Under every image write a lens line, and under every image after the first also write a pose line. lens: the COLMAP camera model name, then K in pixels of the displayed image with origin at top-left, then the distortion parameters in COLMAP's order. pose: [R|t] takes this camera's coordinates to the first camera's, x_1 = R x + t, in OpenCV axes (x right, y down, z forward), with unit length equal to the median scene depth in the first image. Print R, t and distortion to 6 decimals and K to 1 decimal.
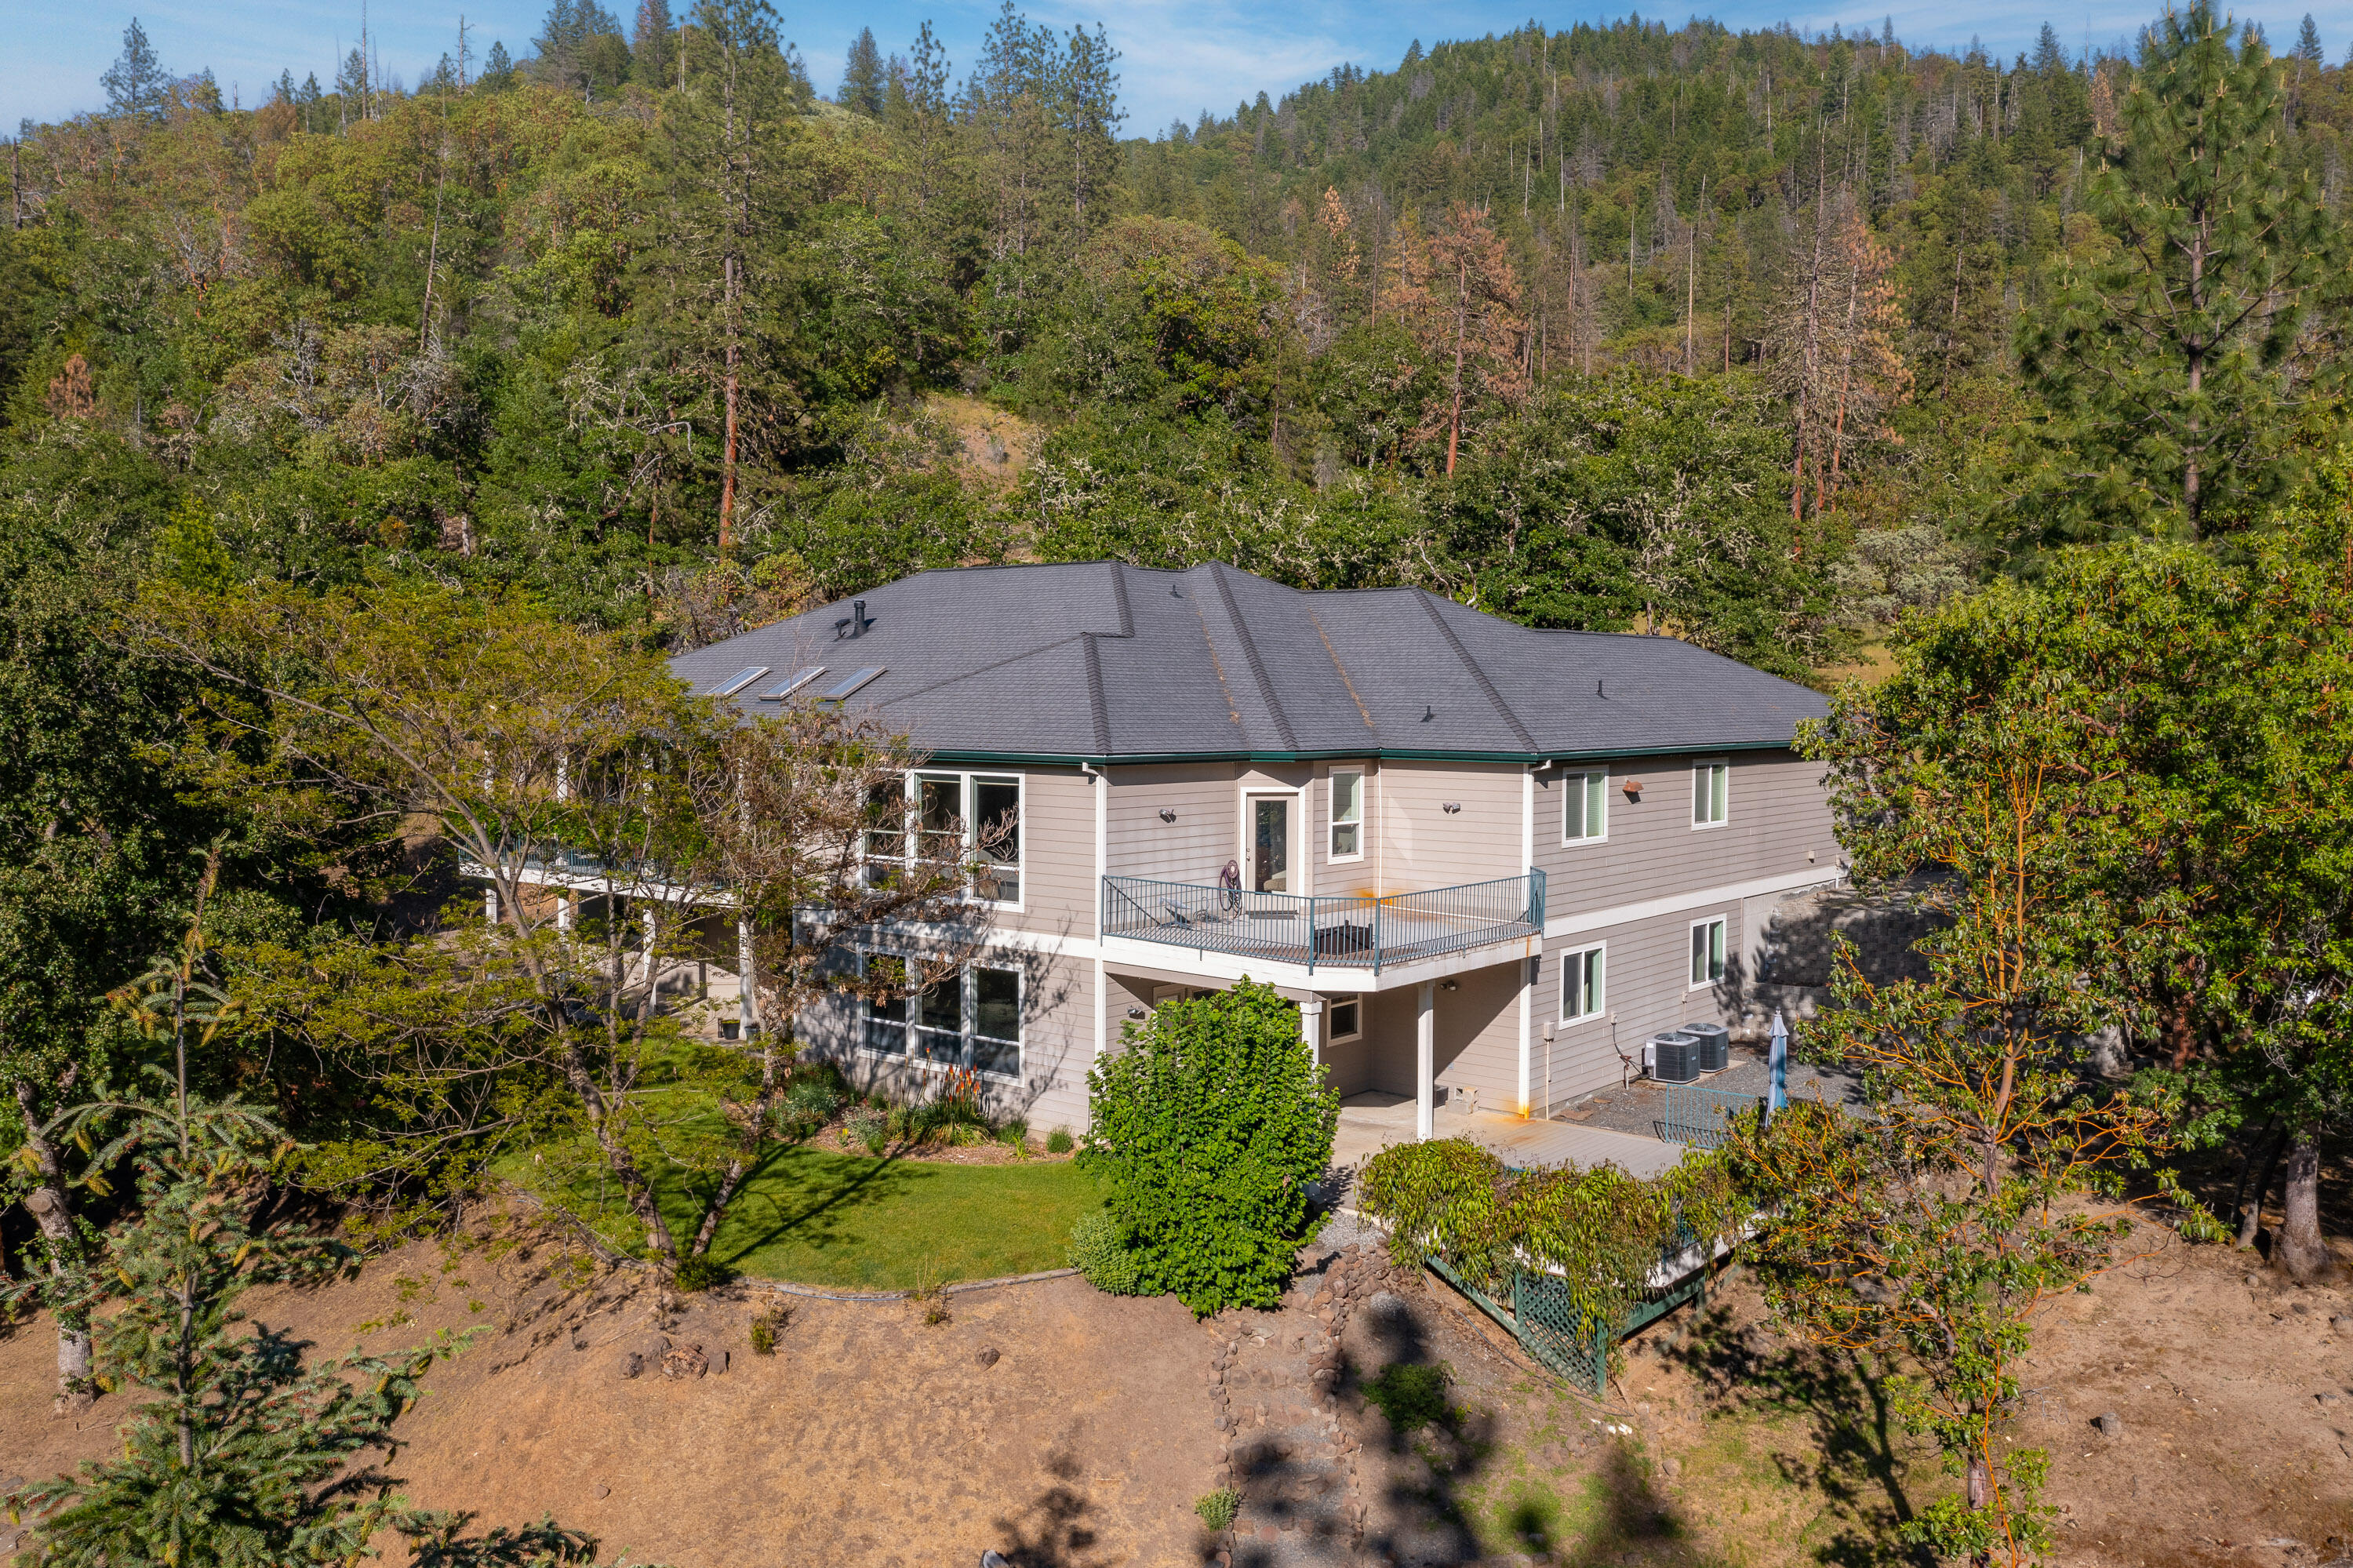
lens RADIAL K [[1839.7, 0, 1176.5], [0, 1839.7, 784.0], [0, 0, 1]] dist [-0.012024, 0.000853]
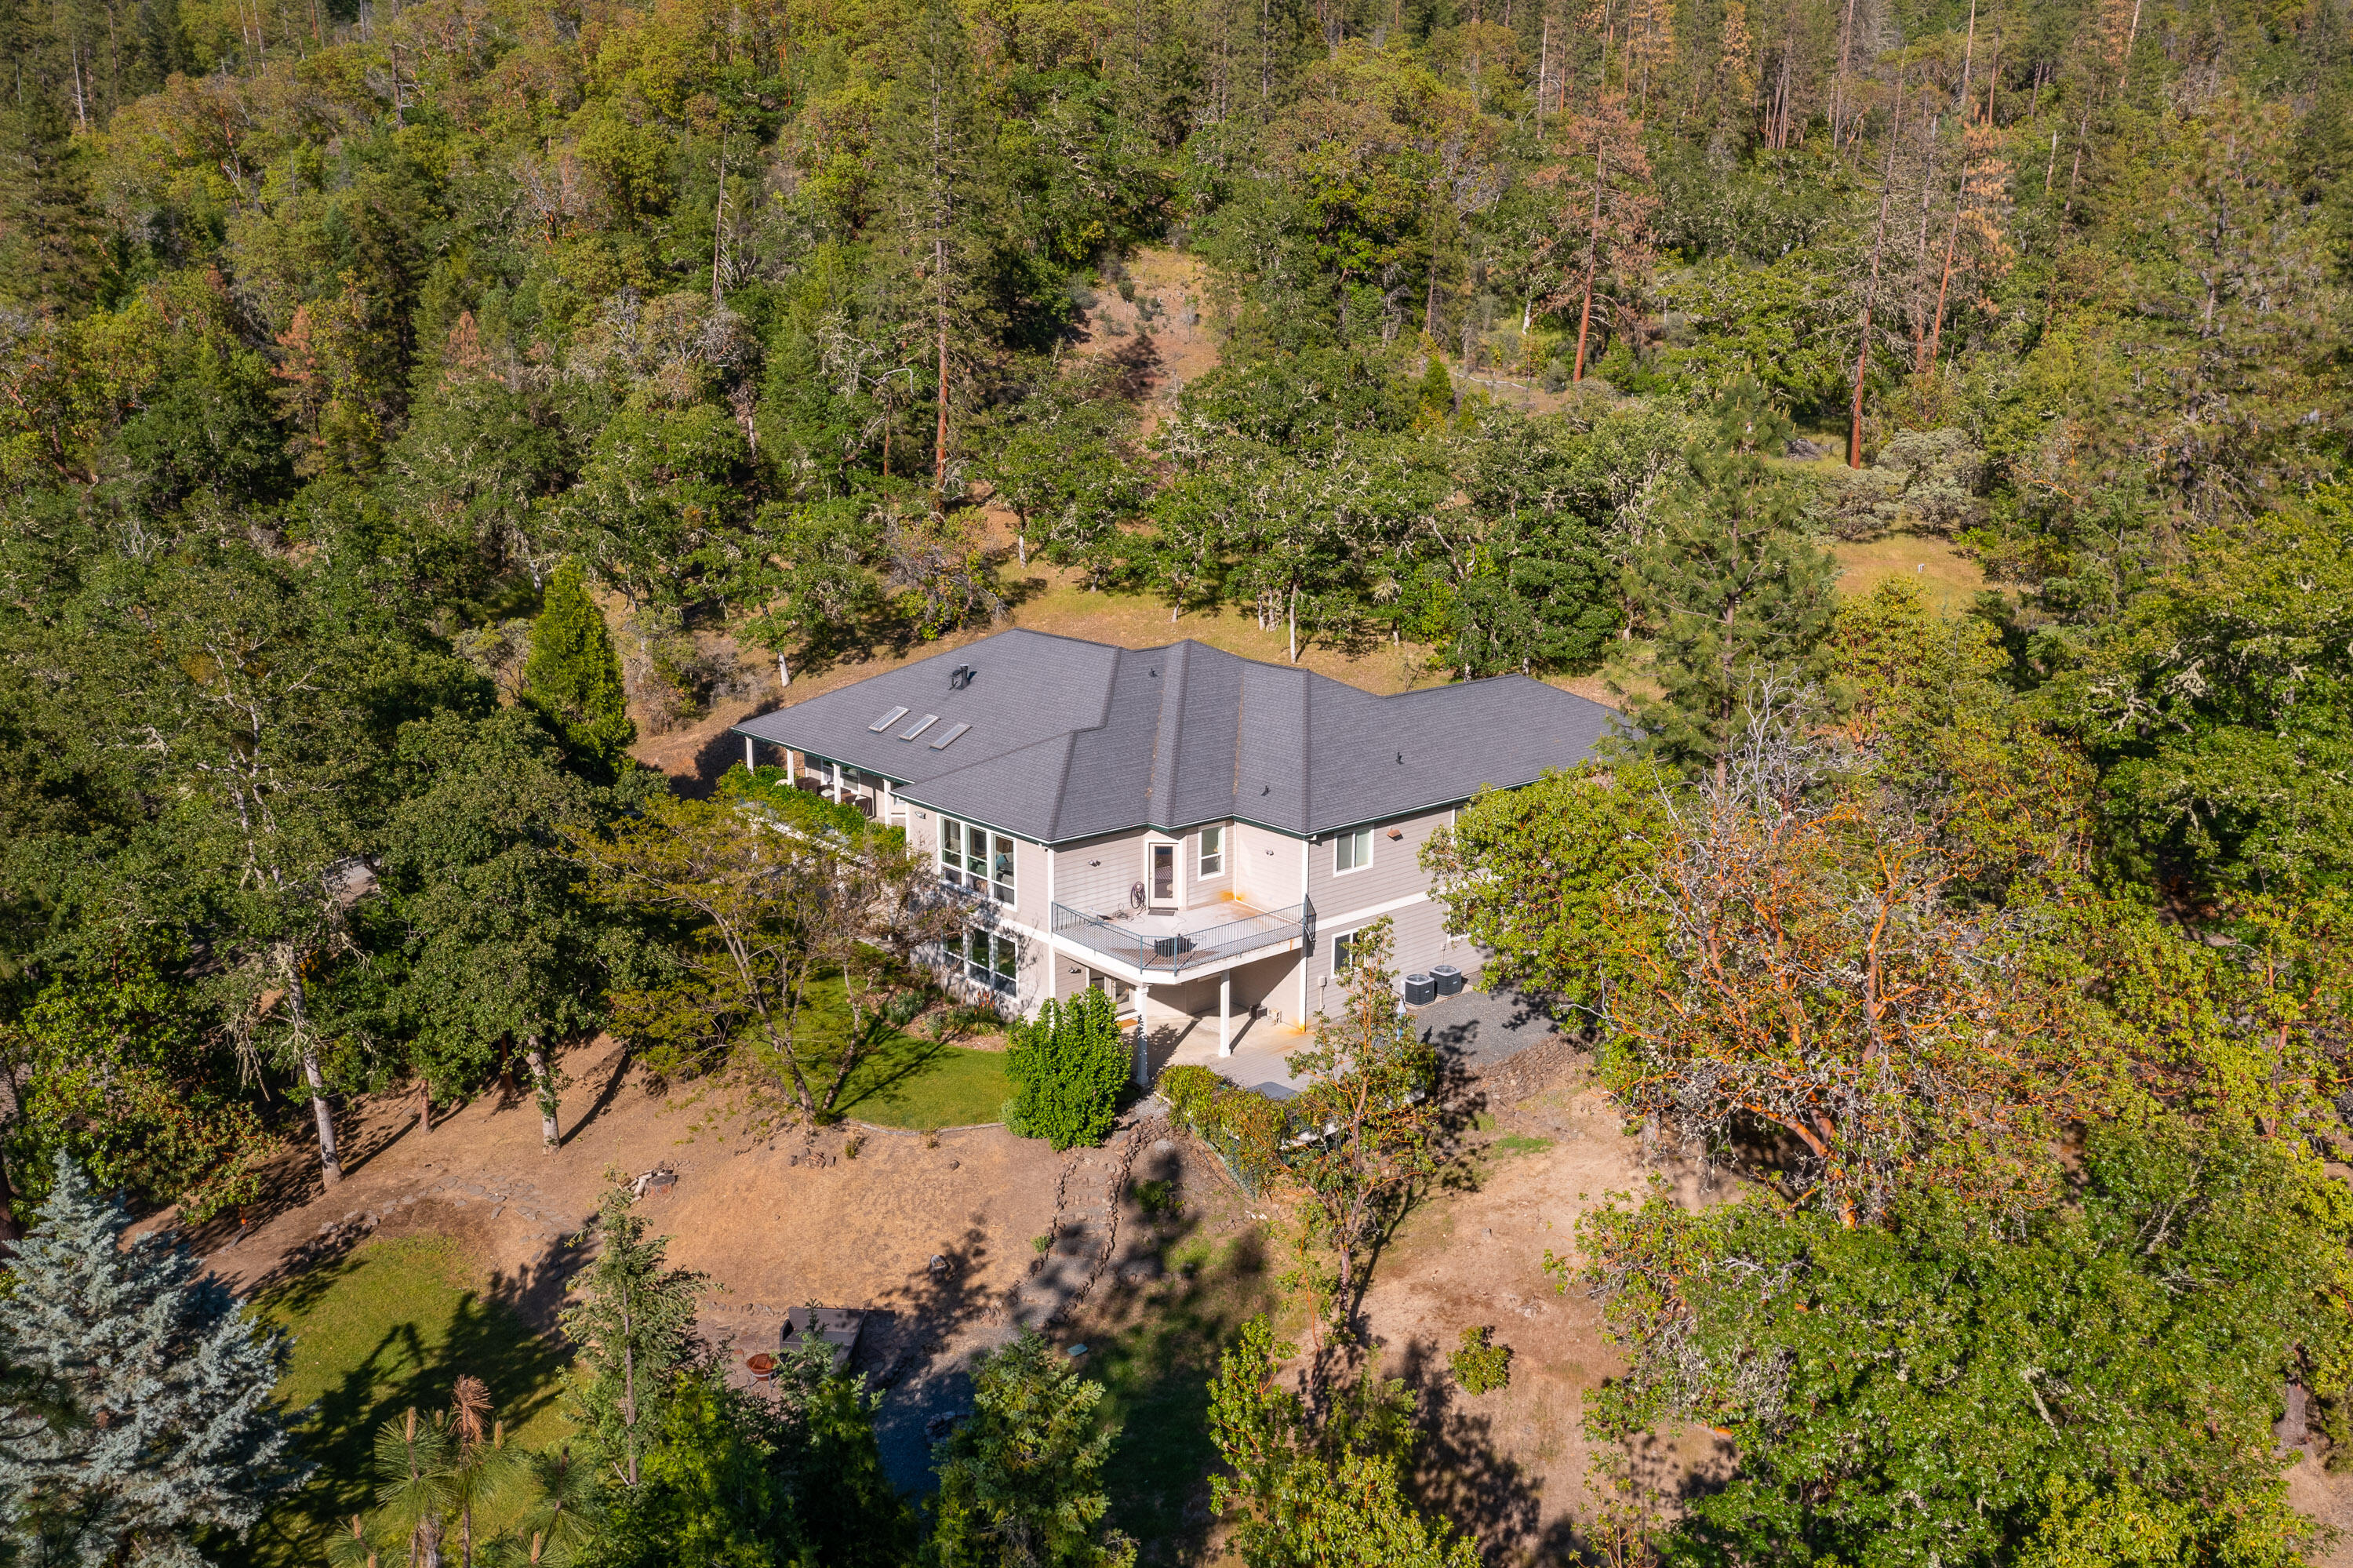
lens RADIAL K [[1839.7, 0, 1176.5], [0, 1839.7, 784.0], [0, 0, 1]] dist [-0.012024, 0.000853]
pose [[0.985991, 0.035184, -0.163045, 0.355239], [-0.005004, 0.983299, 0.181926, -0.376196], [0.166723, -0.178562, 0.969701, -0.694886]]
